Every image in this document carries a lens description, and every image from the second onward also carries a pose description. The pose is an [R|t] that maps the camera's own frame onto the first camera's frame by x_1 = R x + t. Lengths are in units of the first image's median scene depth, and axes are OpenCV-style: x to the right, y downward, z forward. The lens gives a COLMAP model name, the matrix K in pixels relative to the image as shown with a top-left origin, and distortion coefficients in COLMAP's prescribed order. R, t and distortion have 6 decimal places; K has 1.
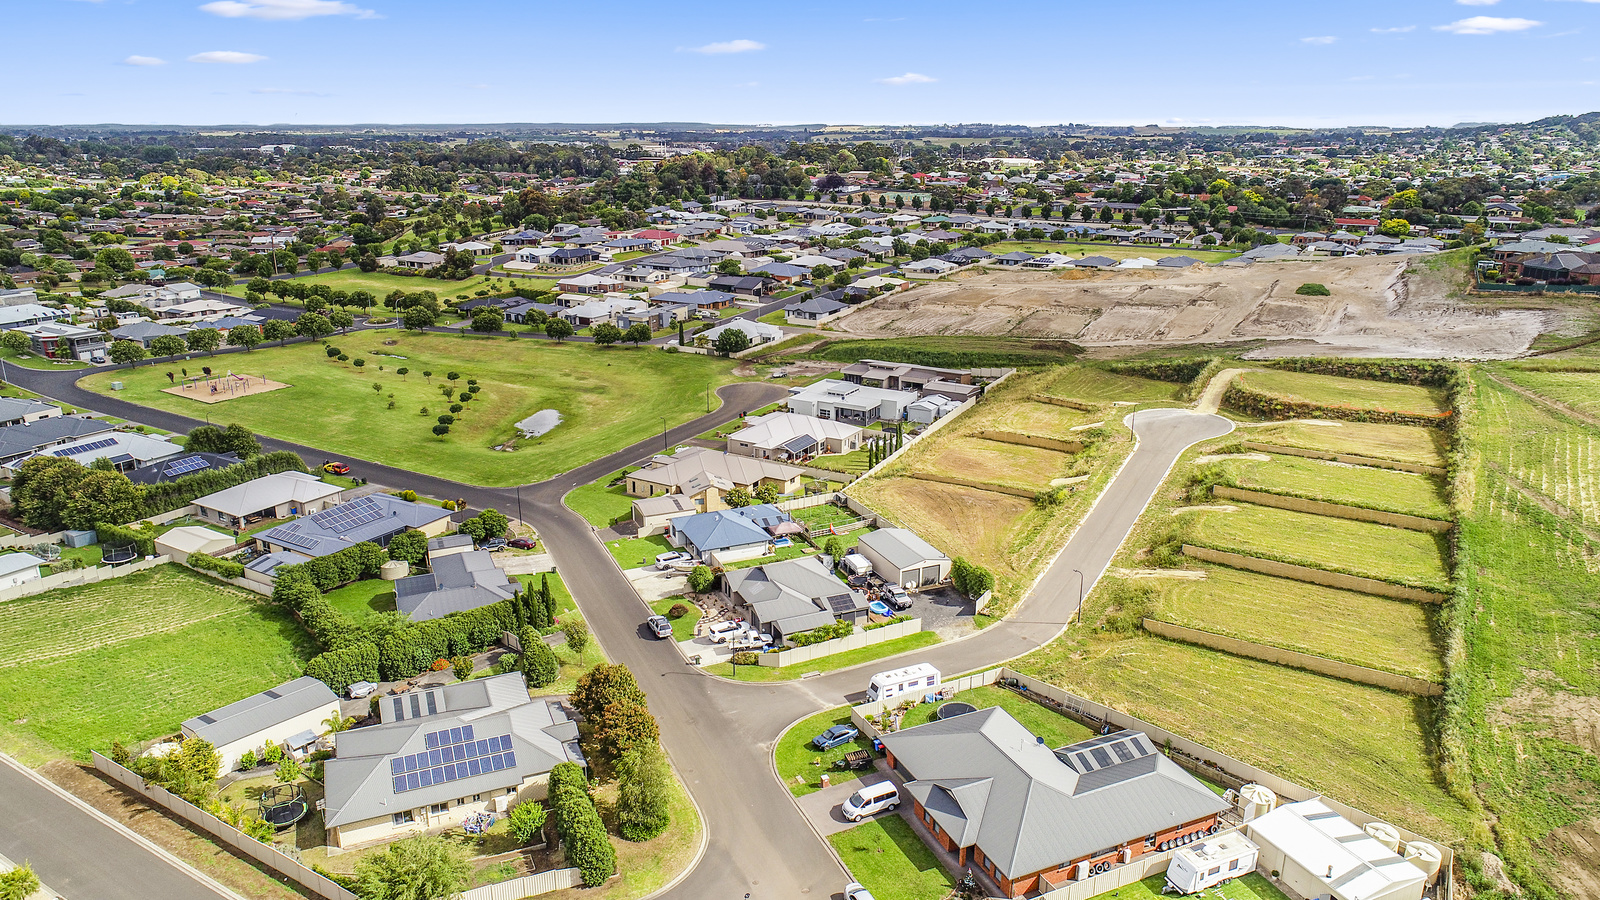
lens RADIAL K [[1070.4, 0, 798.3], [0, 1070.4, 443.0], [0, 0, 1]] dist [-0.005974, -0.002133]
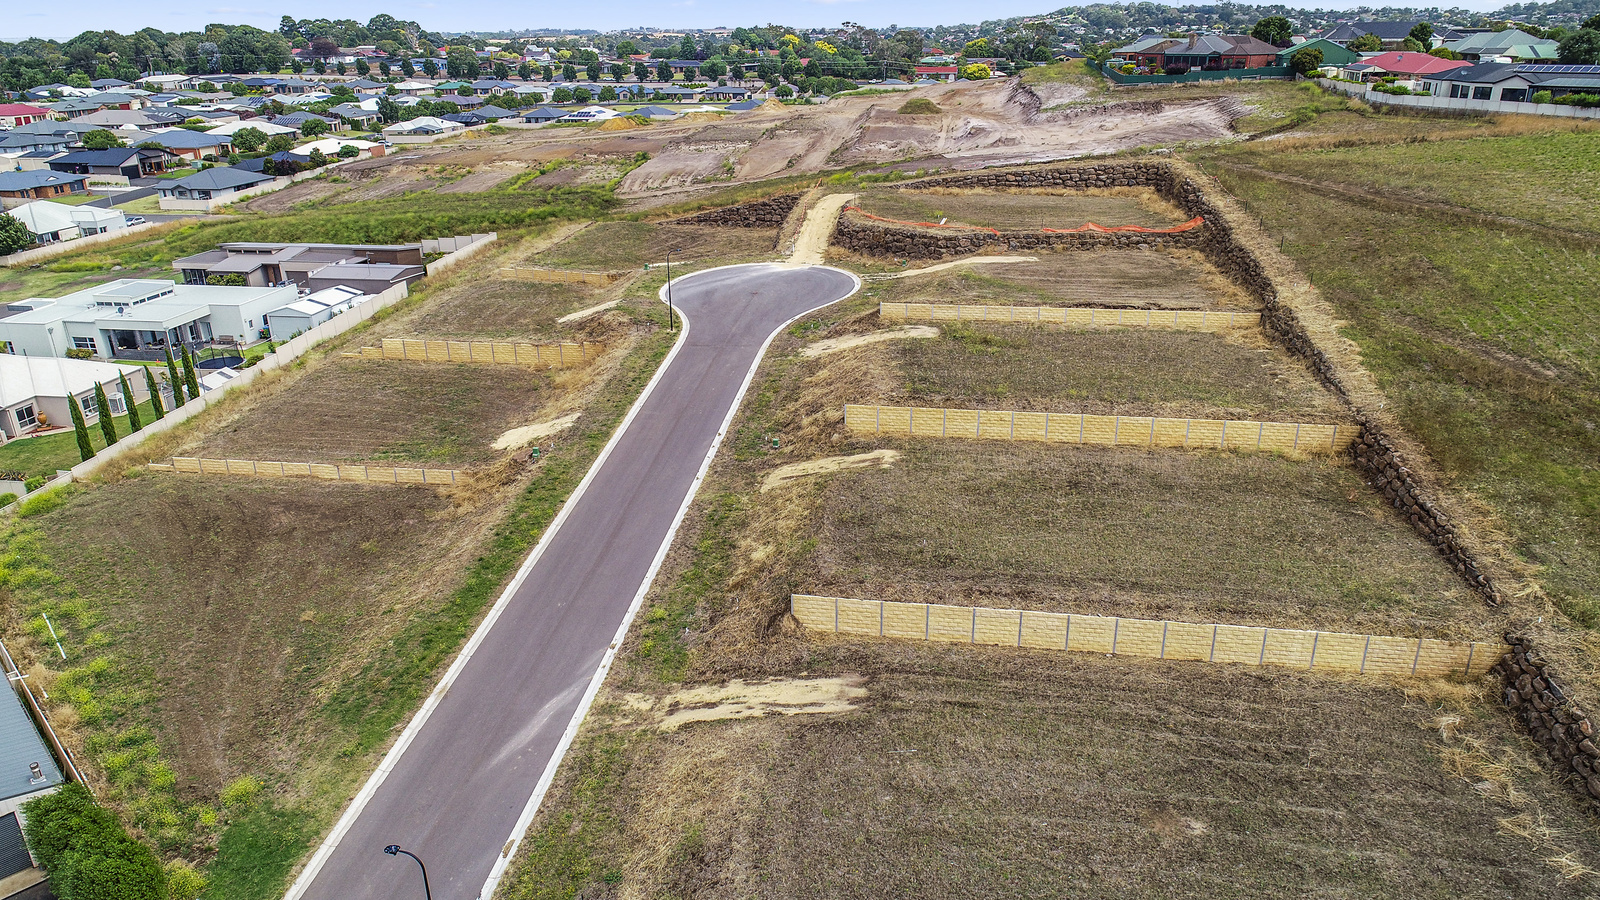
lens RADIAL K [[1070.4, 0, 798.3], [0, 1070.4, 443.0], [0, 0, 1]] dist [-0.005974, -0.002133]
pose [[0.930786, -0.141583, 0.337034, 0.068840], [0.115647, 0.988647, 0.095933, 0.003522], [-0.346790, -0.050316, 0.936592, 0.185702]]
